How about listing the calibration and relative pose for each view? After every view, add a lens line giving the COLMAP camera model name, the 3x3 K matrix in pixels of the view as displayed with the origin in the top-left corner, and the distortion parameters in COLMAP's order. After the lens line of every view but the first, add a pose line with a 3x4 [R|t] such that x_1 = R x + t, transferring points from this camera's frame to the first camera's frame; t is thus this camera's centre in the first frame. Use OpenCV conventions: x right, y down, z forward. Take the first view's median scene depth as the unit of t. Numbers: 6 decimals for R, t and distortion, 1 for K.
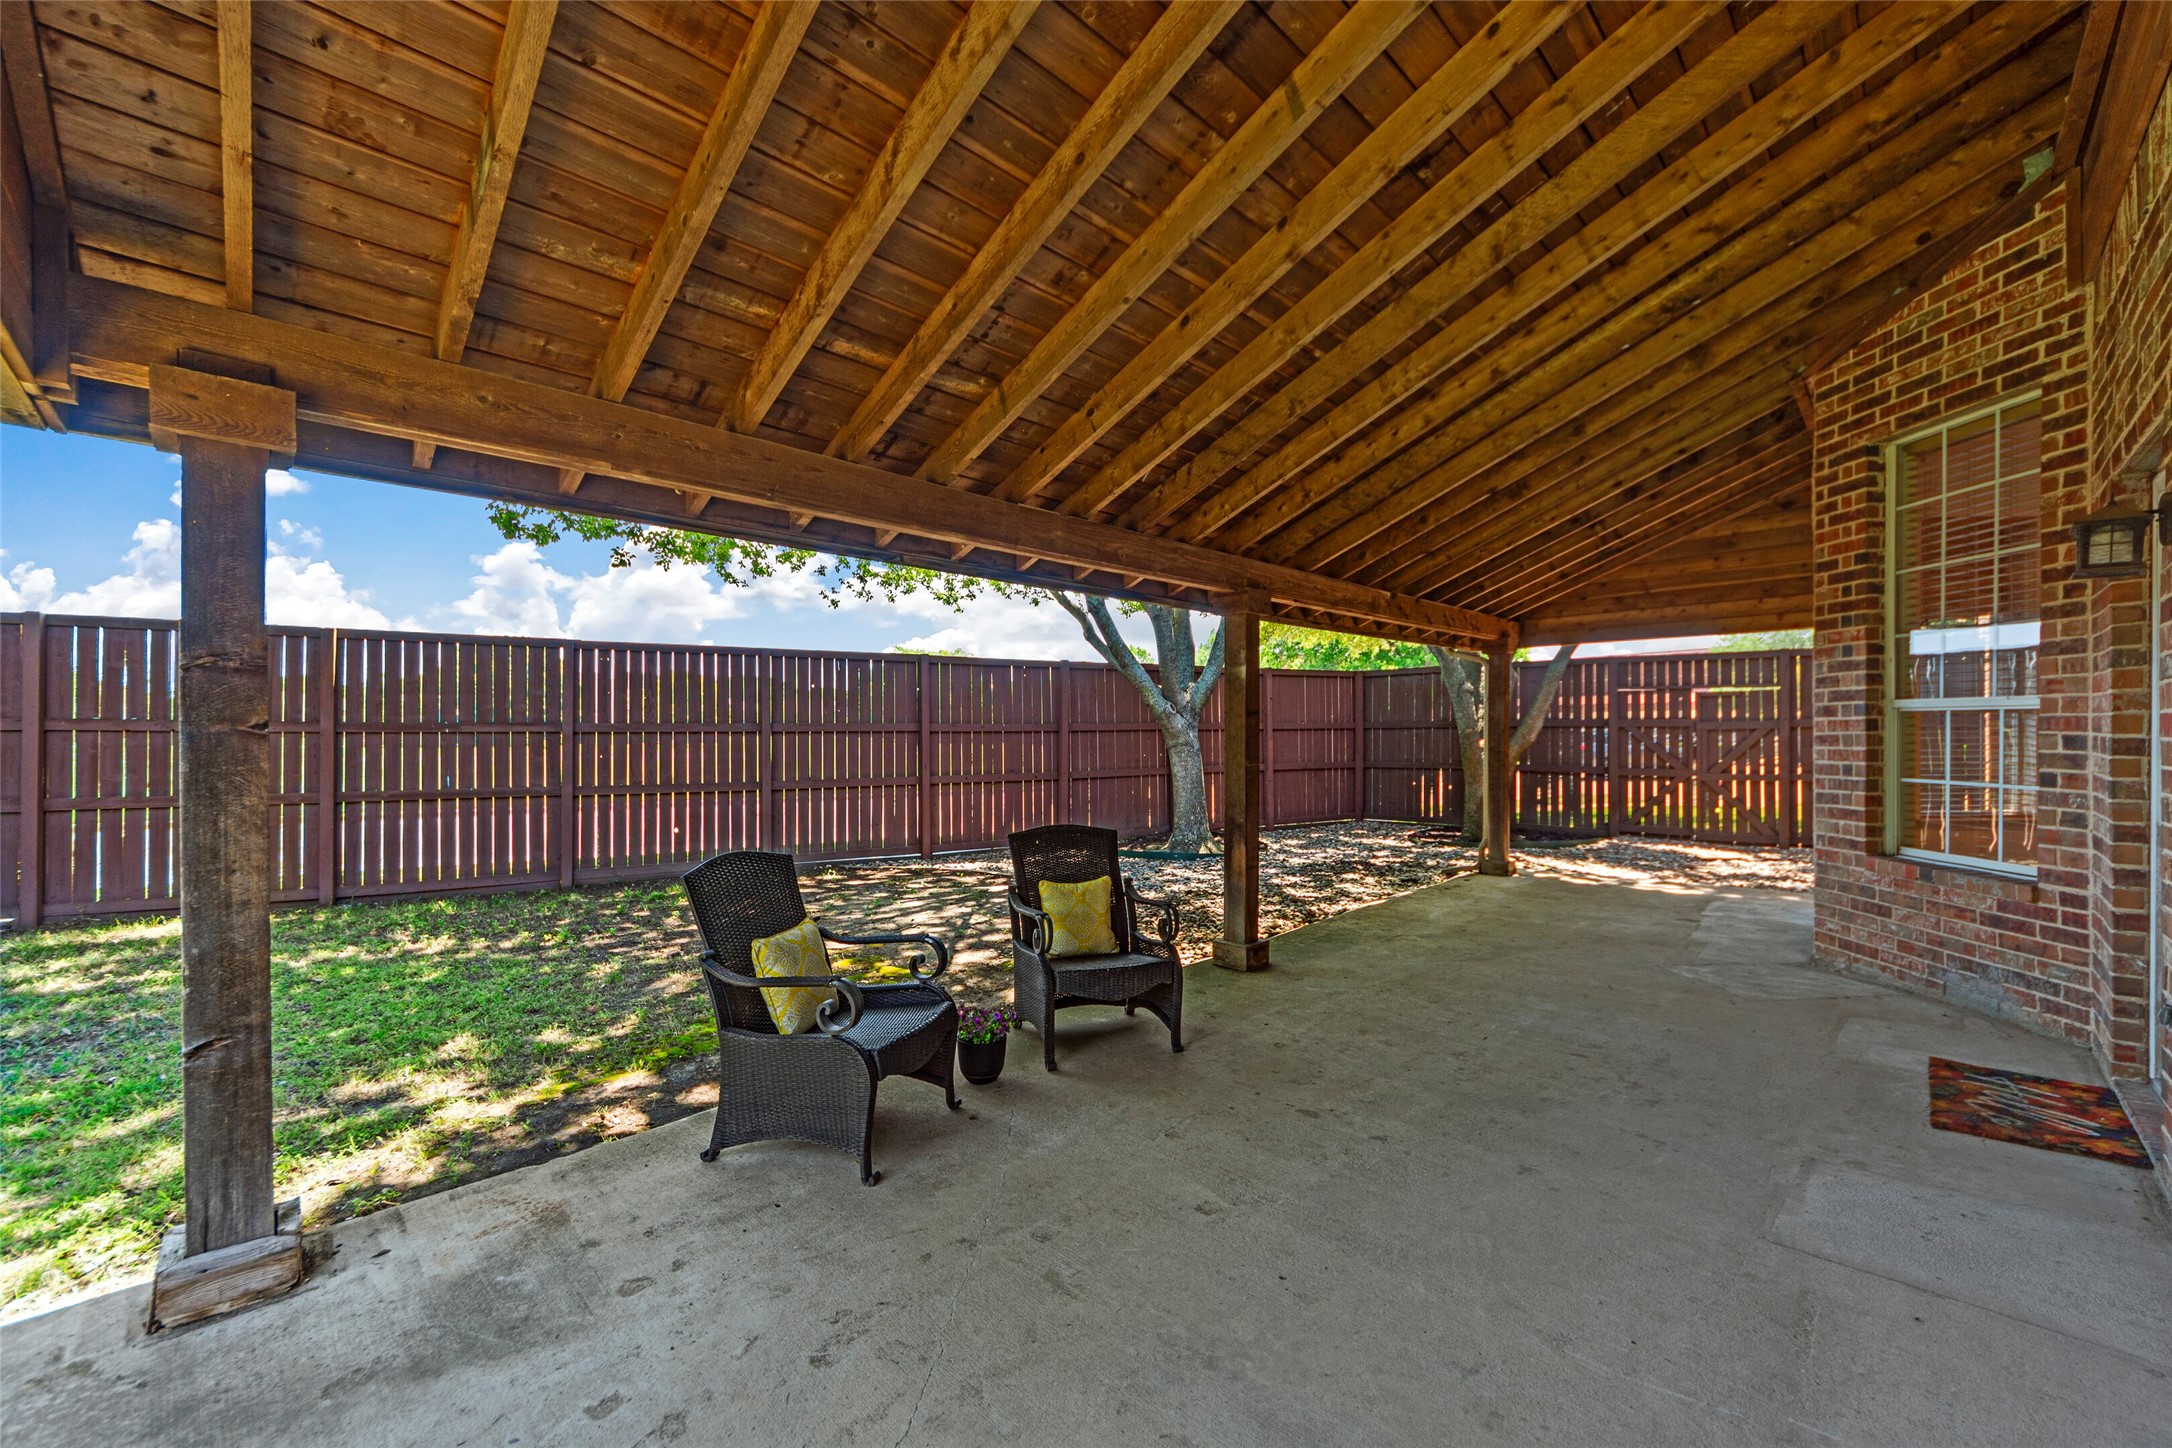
lens RADIAL K [[812.7, 0, 1086.0], [0, 812.7, 724.0], [0, 0, 1]] dist [0.001134, 0.000230]
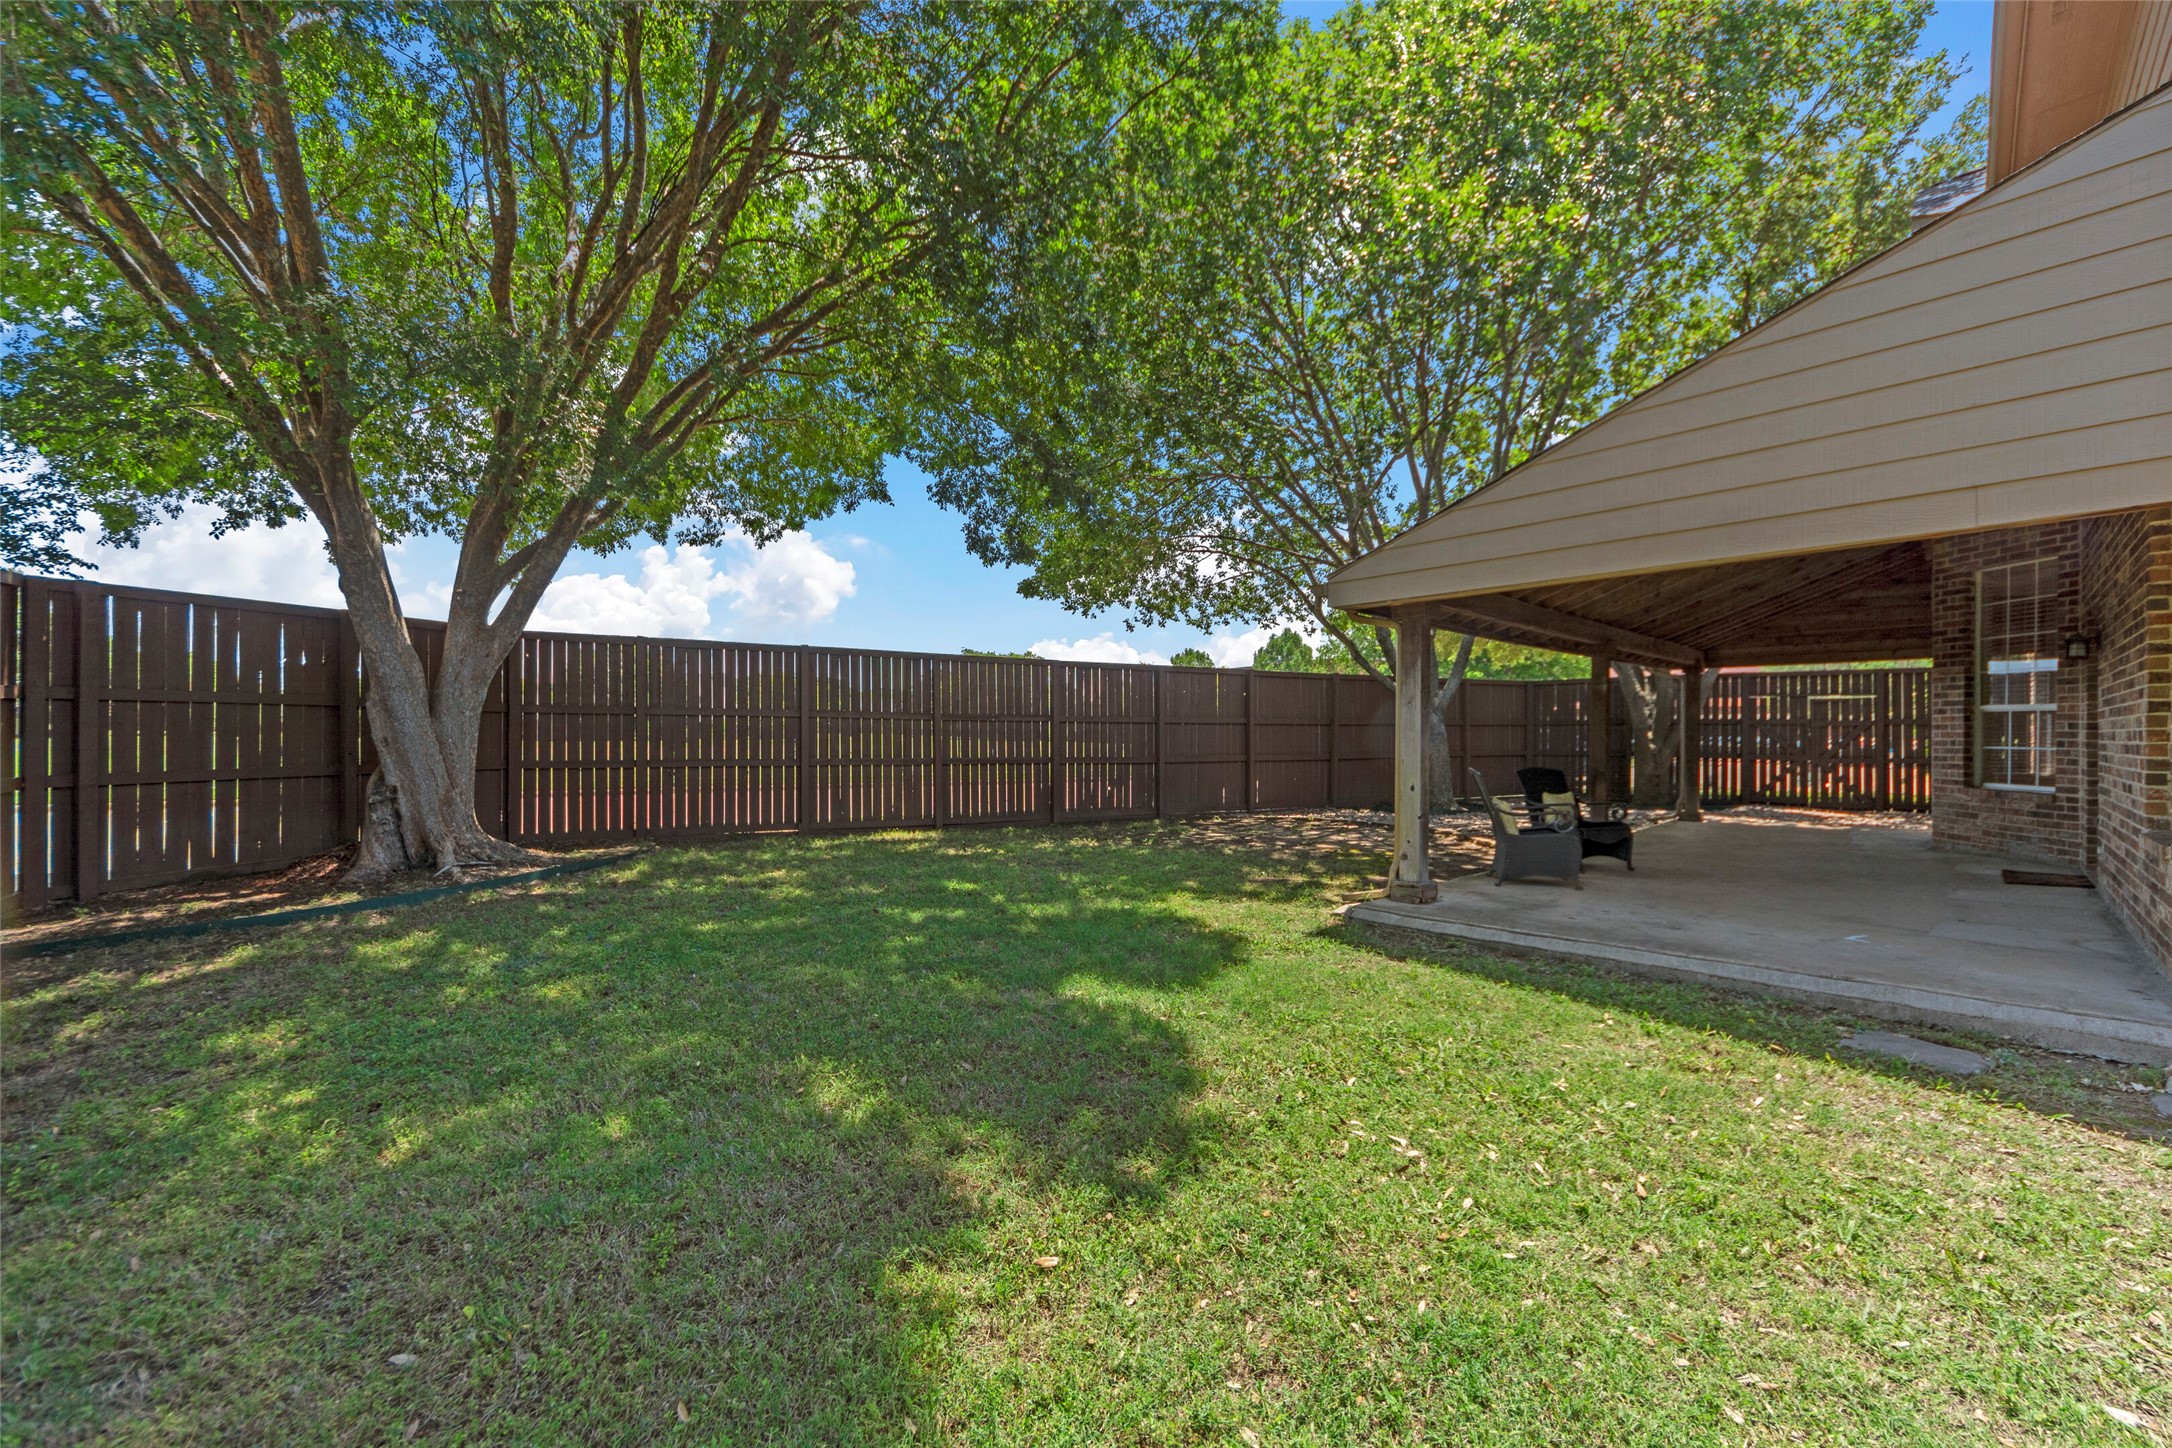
lens RADIAL K [[787.5, 0, 1086.0], [0, 787.5, 724.0], [0, 0, 1]] dist [0.000032, 0.000047]
pose [[0.998910, 0.005851, -0.046316, -0.974442], [-0.005832, 0.999983, 0.000539, 0.024105], [0.046318, -0.000269, 0.998927, -0.903753]]
